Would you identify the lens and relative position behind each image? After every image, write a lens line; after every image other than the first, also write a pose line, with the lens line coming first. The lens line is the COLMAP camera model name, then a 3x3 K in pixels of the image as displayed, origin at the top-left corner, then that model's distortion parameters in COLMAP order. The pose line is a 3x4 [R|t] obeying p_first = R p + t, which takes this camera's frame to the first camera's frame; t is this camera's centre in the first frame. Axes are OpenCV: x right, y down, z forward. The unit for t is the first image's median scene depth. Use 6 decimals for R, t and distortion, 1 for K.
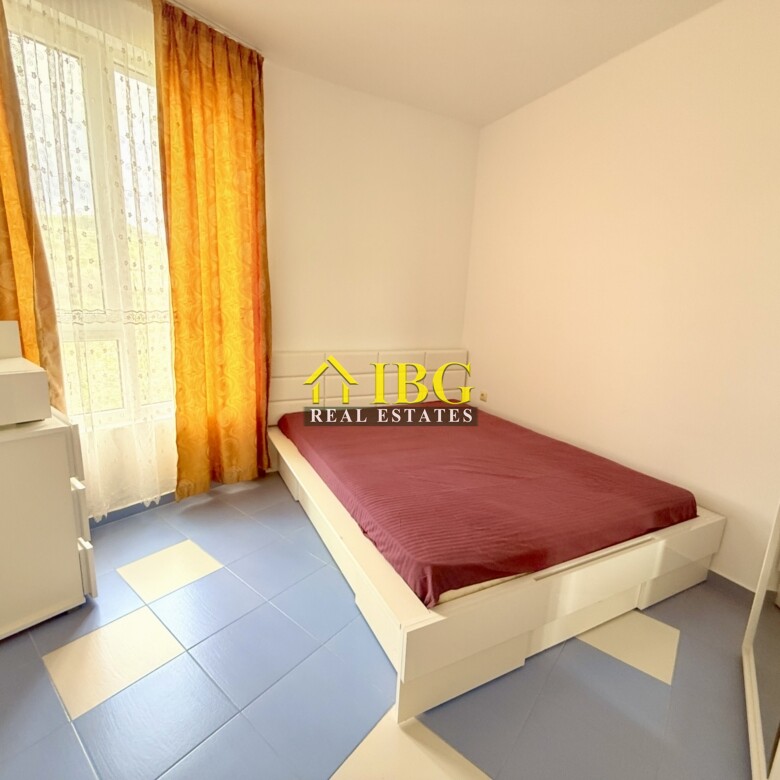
lens RADIAL K [[412.5, 0, 391.1], [0, 412.5, 389.8], [0, 0, 1]] dist [-0.000464, -0.001032]
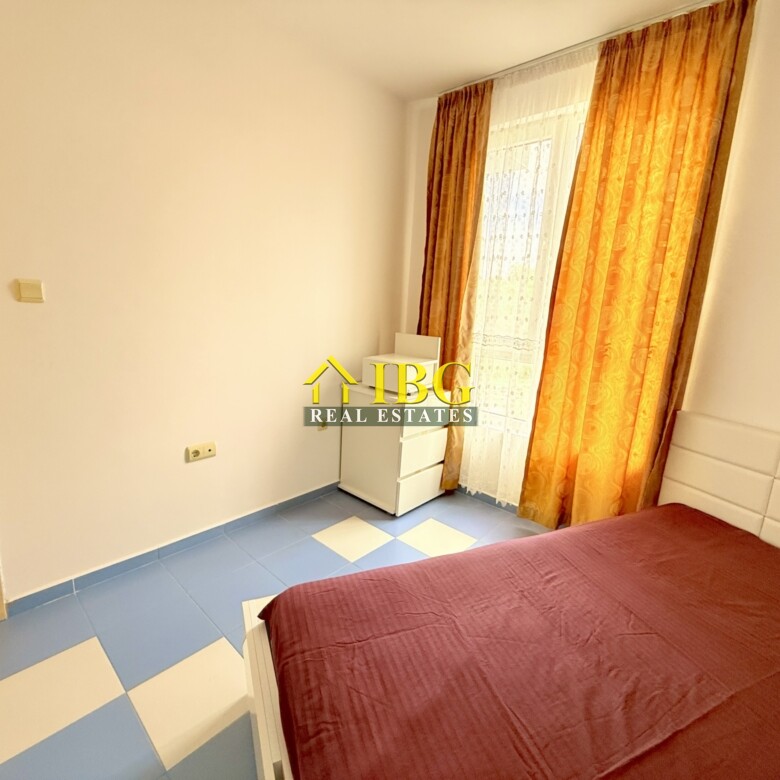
lens RADIAL K [[412.5, 0, 391.4], [0, 412.5, 388.8], [0, 0, 1]] dist [-0.000464, -0.001032]
pose [[-0.057595, 0.147776, -0.987342, 0.526809], [-0.266089, 0.950937, 0.157849, -0.129672], [0.962226, 0.271813, -0.015448, 0.644231]]
